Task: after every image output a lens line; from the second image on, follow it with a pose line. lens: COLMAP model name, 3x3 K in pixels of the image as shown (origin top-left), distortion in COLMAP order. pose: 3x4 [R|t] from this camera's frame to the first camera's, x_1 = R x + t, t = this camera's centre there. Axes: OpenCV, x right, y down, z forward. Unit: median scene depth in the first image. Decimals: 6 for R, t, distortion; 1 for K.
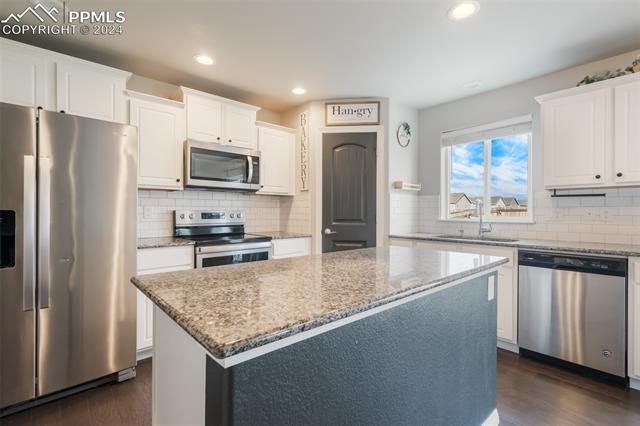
lens RADIAL K [[300.8, 0, 316.5], [0, 300.8, 210.2], [0, 0, 1]] dist [0.003688, -0.000233]
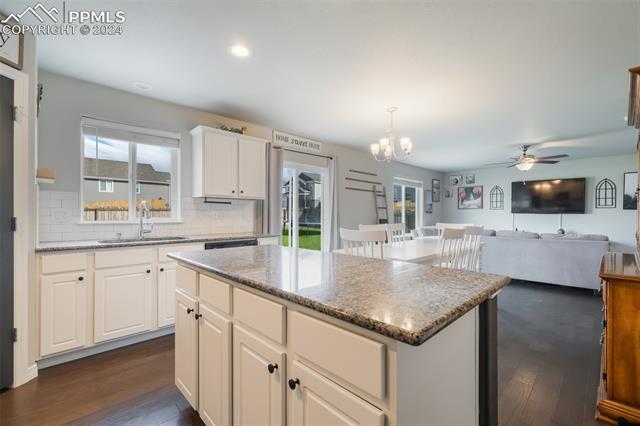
lens RADIAL K [[277.5, 0, 318.9], [0, 277.5, 215.5], [0, 0, 1]] dist [-0.002446, 0.001145]
pose [[-0.043782, -0.005533, 0.999026, -0.389784], [-0.007892, 0.999955, 0.005192, 0.003149], [-0.999010, -0.007657, -0.043824, 0.424738]]
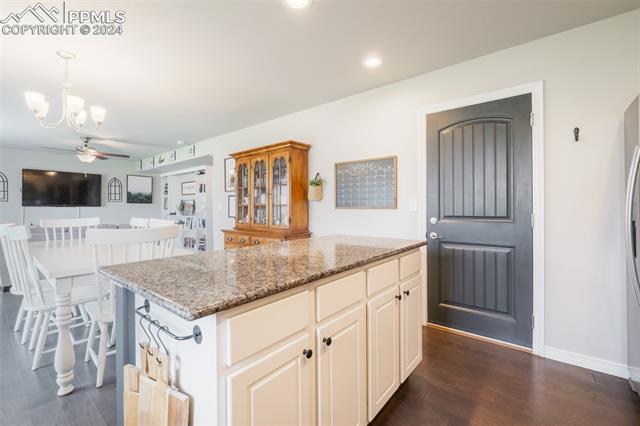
lens RADIAL K [[277.5, 0, 317.8], [0, 277.5, 210.6], [0, 0, 1]] dist [-0.002446, 0.001145]
pose [[-0.987282, 0.009517, -0.158694, 0.034977], [0.007862, 0.999908, 0.011053, 0.006320], [0.158785, 0.009665, -0.987266, 0.843452]]
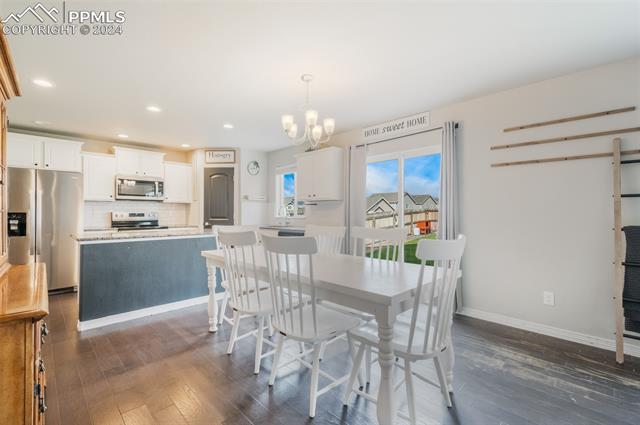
lens RADIAL K [[289.5, 0, 319.2], [0, 289.5, 211.4], [0, 0, 1]] dist [0.003652, 0.000835]
pose [[0.999031, -0.001404, 0.043990, 0.640008], [0.001241, 0.999992, 0.003721, -0.006889], [-0.043994, -0.003663, 0.999025, -0.737131]]
